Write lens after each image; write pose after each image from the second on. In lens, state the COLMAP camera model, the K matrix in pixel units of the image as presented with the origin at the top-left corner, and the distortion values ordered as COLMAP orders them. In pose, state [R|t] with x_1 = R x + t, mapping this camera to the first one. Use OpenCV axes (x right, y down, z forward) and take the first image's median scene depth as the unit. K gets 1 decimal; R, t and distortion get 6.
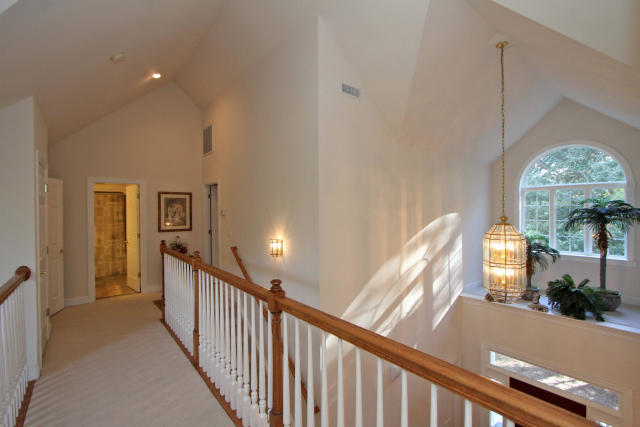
lens RADIAL K [[291.0, 0, 315.2], [0, 291.0, 212.9], [0, 0, 1]] dist [-0.015356, 0.000631]
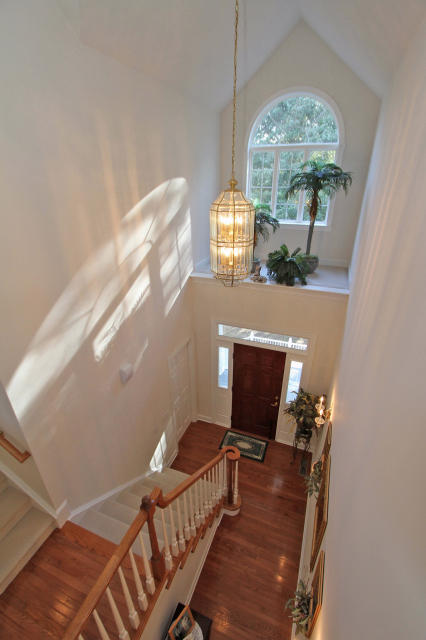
lens RADIAL K [[291.0, 0, 212.6], [0, 291.0, 321.8], [0, 0, 1]] dist [-0.015356, 0.000631]
pose [[0.868207, -0.217127, 0.446175, 0.136379], [0.002325, 0.900951, 0.433916, 0.014402], [-0.496196, -0.375691, 0.782717, 0.215051]]
